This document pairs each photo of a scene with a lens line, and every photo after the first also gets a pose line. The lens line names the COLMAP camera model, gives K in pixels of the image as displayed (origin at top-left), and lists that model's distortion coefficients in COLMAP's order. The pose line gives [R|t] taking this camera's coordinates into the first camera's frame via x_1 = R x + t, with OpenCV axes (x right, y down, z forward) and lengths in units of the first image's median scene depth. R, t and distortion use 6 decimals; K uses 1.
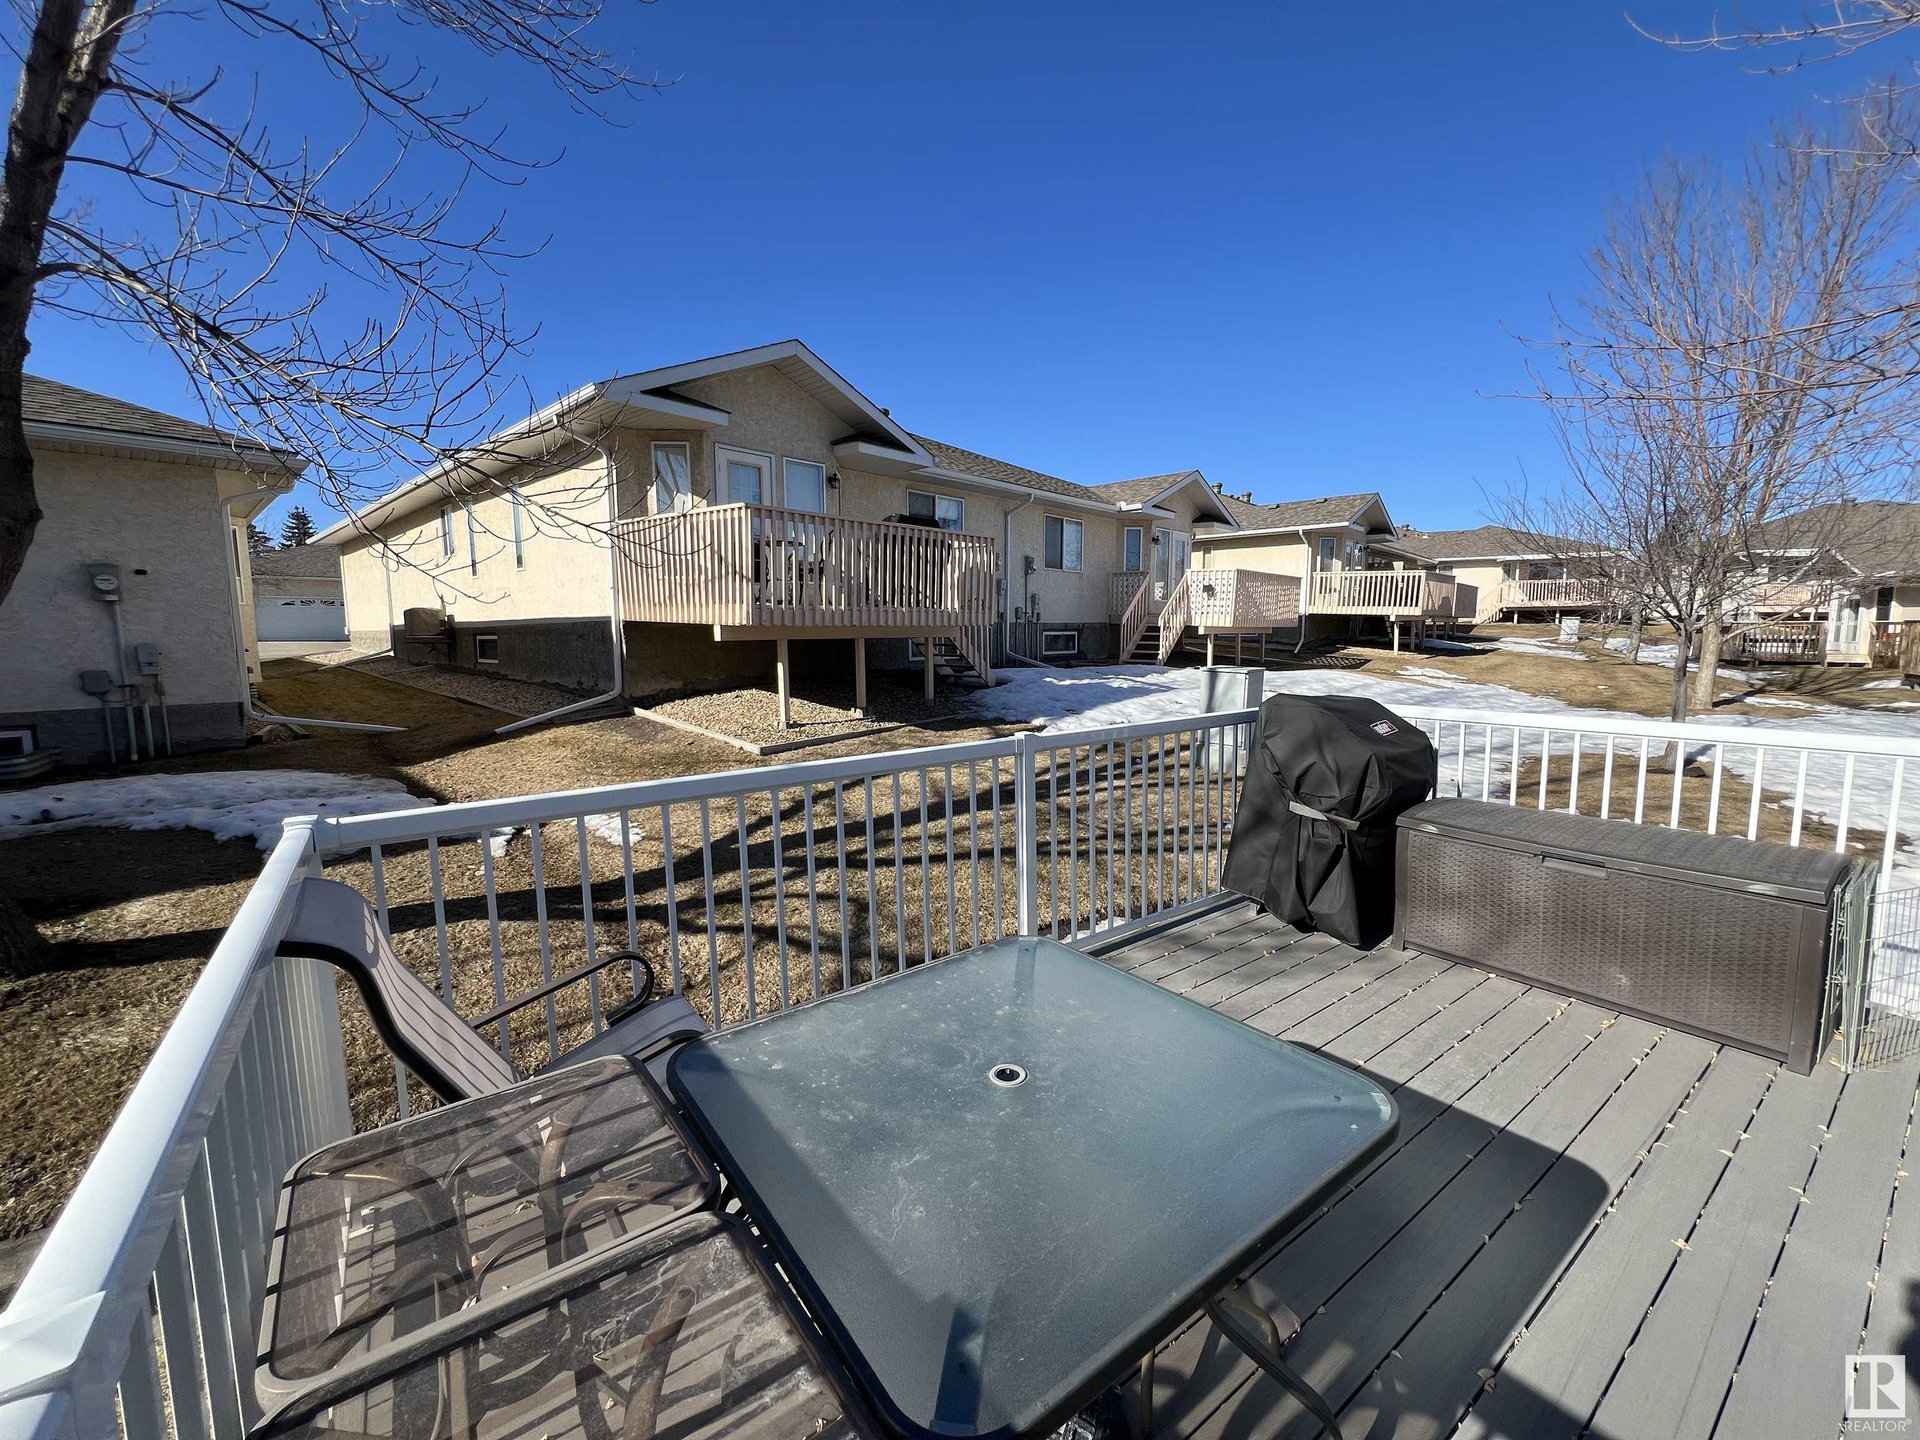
lens RADIAL K [[770.6, 0, 959.2], [0, 770.6, 715.7], [0, 0, 1]] dist [0.001787, -0.000286]
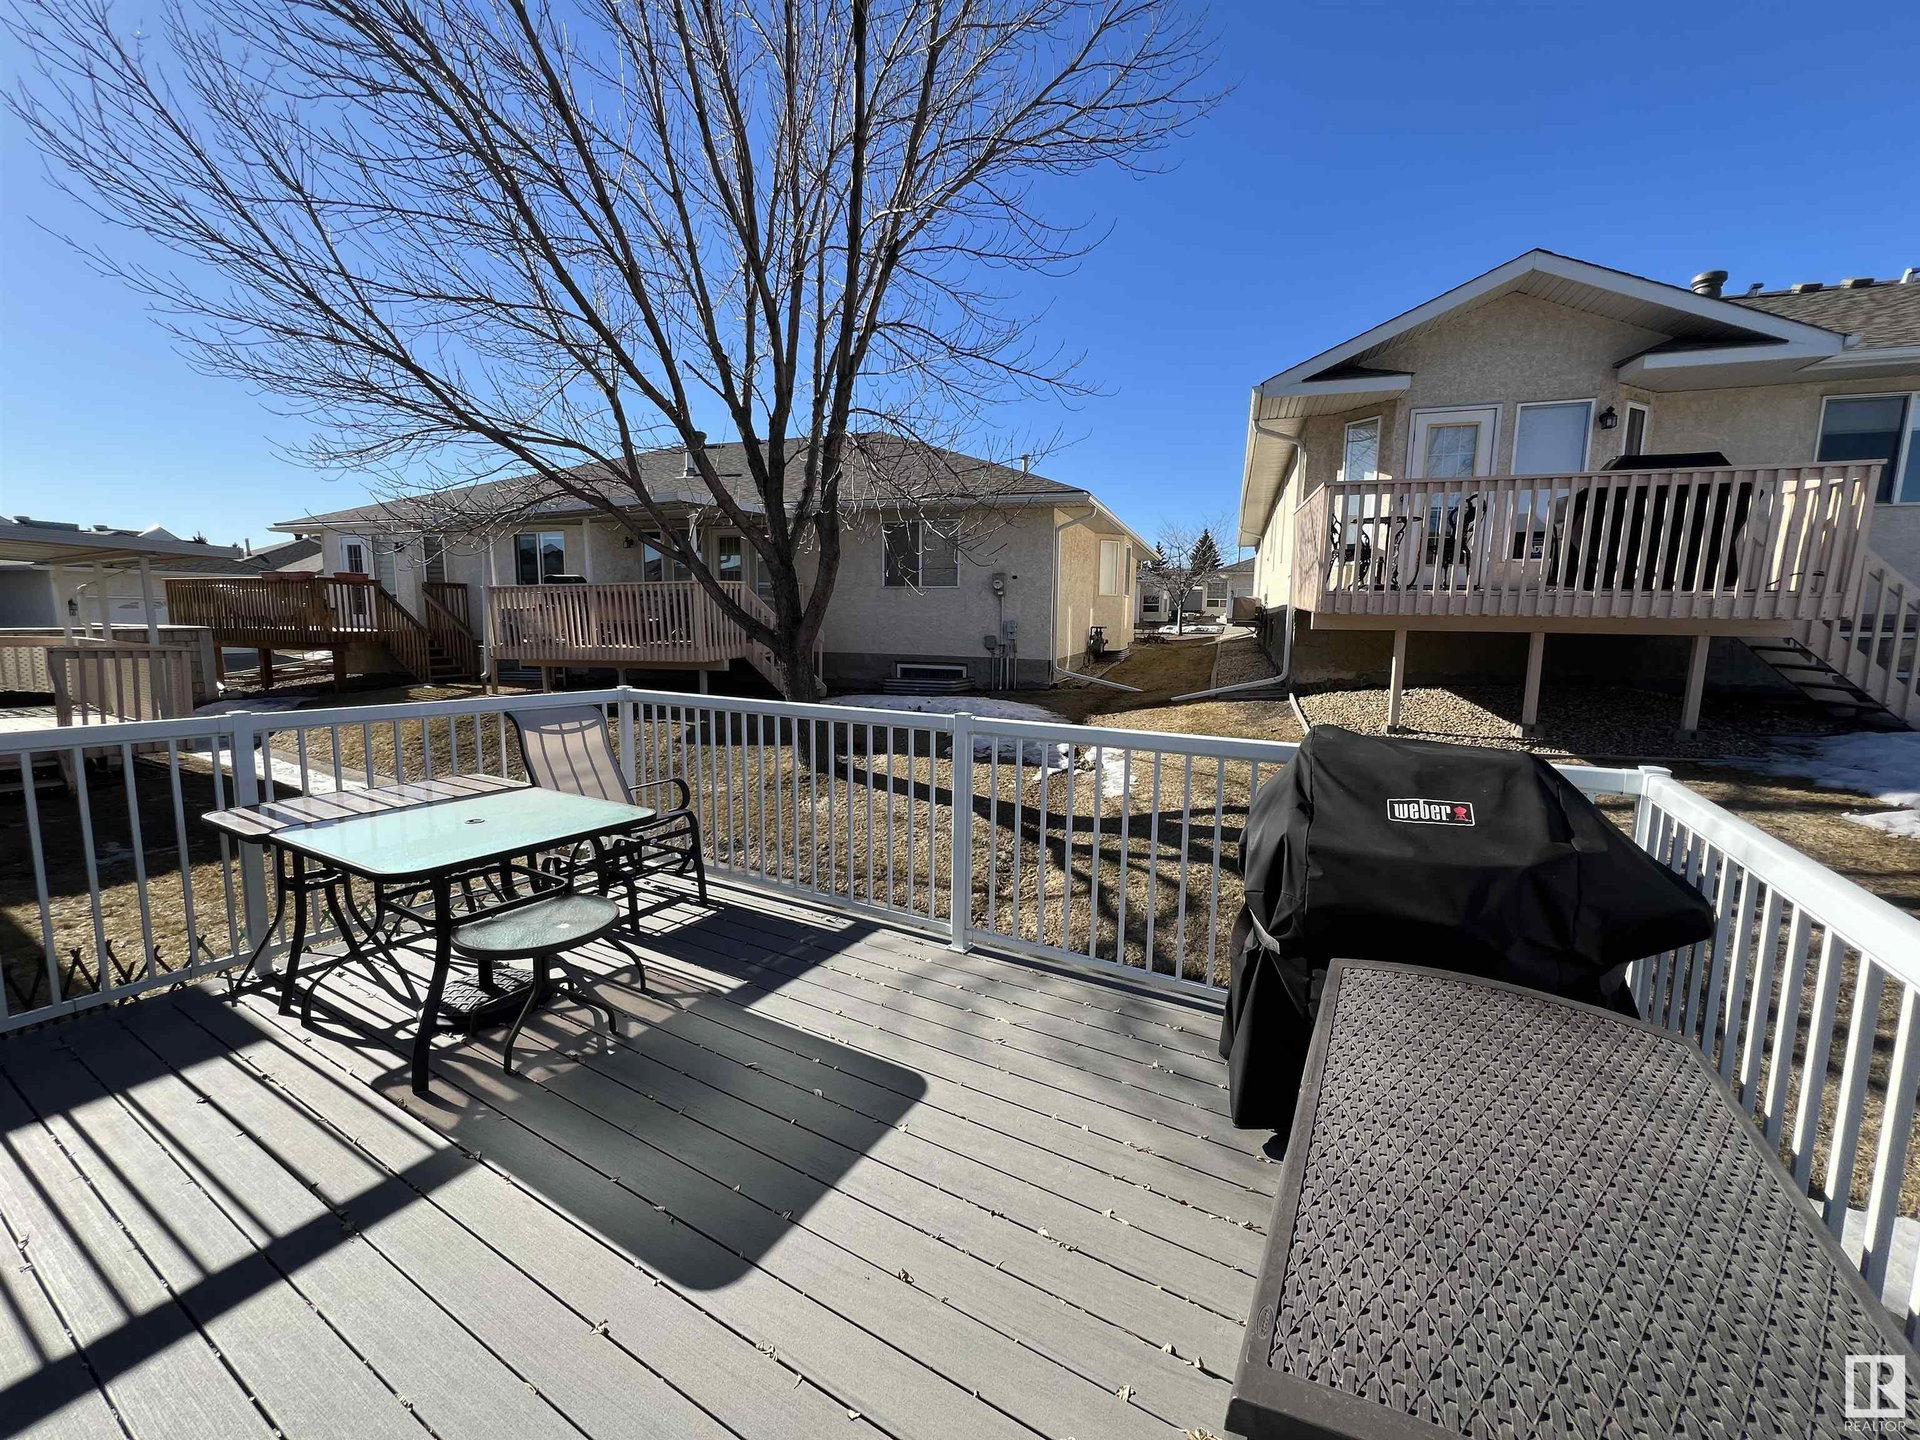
lens RADIAL K [[770.6, 0, 957.0], [0, 770.6, 719.5], [0, 0, 1]] dist [0.001787, -0.000286]
pose [[0.399097, 0.136200, -0.906737, 0.353286], [-0.117589, 0.988343, 0.096702, -0.024378], [0.909337, 0.068029, 0.410460, 0.189721]]
